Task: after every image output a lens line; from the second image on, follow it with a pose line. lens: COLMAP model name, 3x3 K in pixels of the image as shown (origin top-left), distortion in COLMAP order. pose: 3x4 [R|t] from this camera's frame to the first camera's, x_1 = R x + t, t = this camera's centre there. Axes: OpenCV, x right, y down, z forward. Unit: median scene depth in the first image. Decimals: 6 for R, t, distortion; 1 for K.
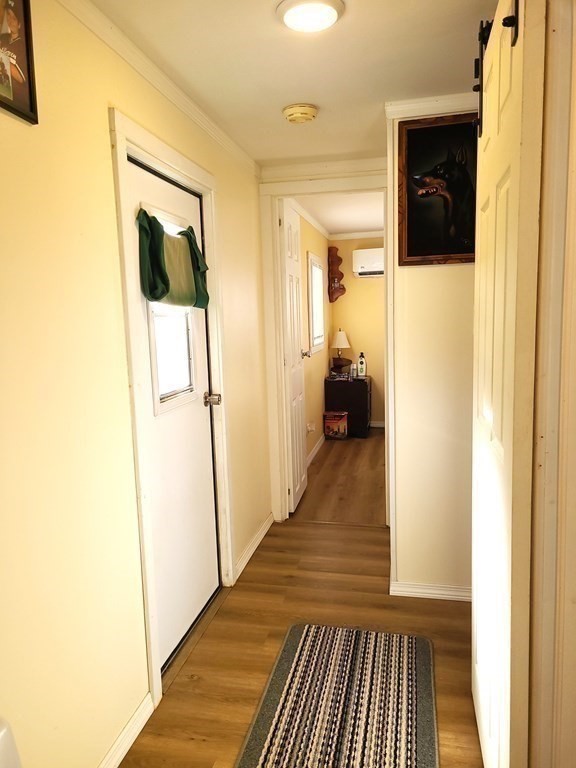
lens RADIAL K [[573.6, 0, 287.5], [0, 573.6, 385.1], [0, 0, 1]] dist [0.026660, -0.005285]
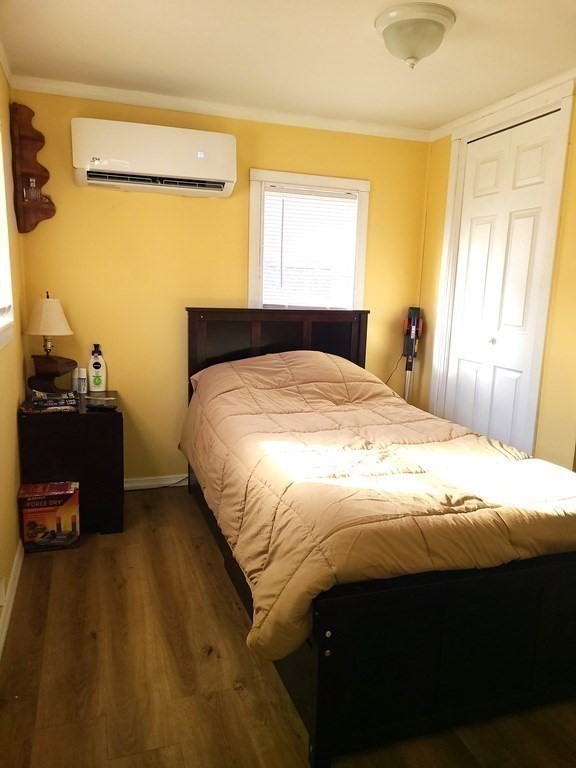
lens RADIAL K [[573.6, 0, 288.5], [0, 573.6, 386.2], [0, 0, 1]] dist [0.026660, -0.005285]
pose [[0.855576, -0.043205, 0.515872, 0.016240], [0.012904, 0.997981, 0.062183, -0.051004], [-0.517517, -0.046545, 0.854406, 0.513889]]
